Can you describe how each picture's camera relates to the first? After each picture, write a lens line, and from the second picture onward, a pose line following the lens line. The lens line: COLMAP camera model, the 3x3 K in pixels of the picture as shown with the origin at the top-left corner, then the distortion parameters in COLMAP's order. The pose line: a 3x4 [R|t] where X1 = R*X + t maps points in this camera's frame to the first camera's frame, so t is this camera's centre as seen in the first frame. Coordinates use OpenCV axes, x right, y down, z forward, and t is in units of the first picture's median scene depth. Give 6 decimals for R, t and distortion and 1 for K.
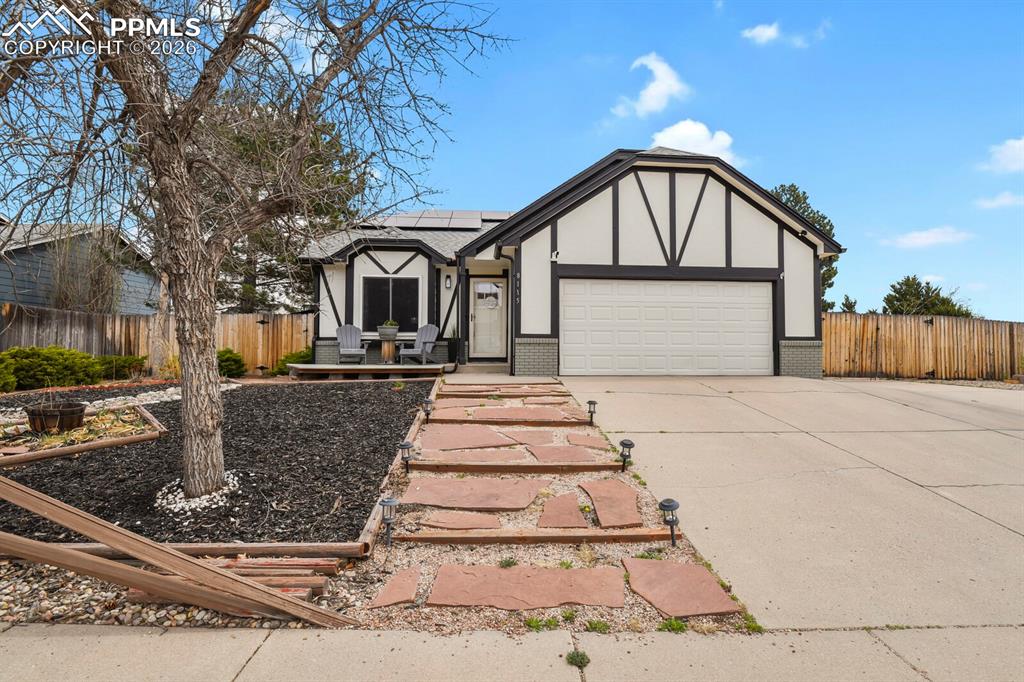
lens RADIAL K [[495.7, 0, 512.0], [0, 495.7, 341.0], [0, 0, 1]] dist [0.002075, -0.000017]
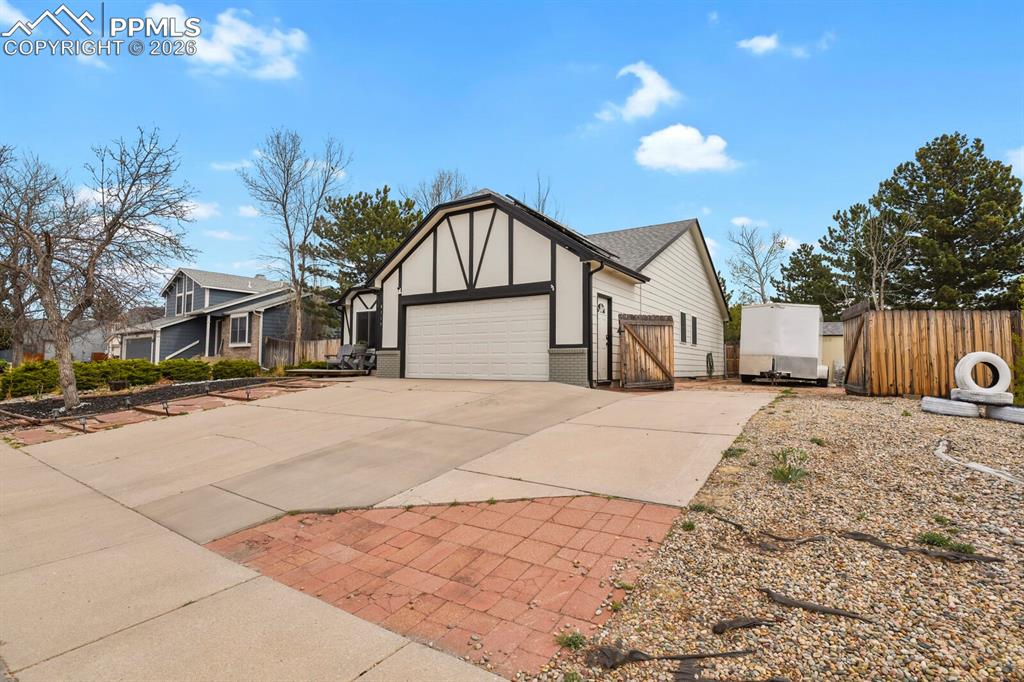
lens RADIAL K [[495.7, 0, 512.0], [0, 495.7, 341.0], [0, 0, 1]] dist [0.002075, -0.000017]
pose [[0.785893, -0.031653, -0.617552, 1.127285], [0.018117, 0.999439, -0.028171, 0.011519], [0.618097, 0.010951, 0.786026, 0.108920]]
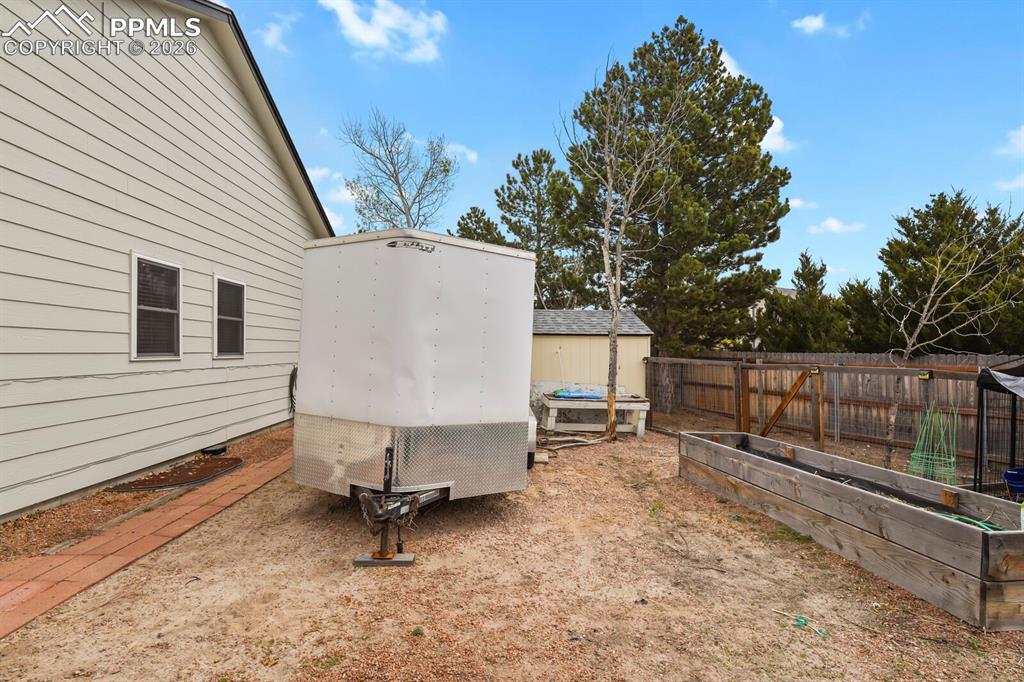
lens RADIAL K [[470.0, 0, 512.0], [0, 470.0, 341.0], [0, 0, 1]] dist [-0.000663, -0.000185]
pose [[0.999187, -0.006079, -0.039846, 0.956758], [0.006769, 0.999829, 0.017190, -0.041920], [0.039735, -0.017446, 0.999058, 1.245400]]
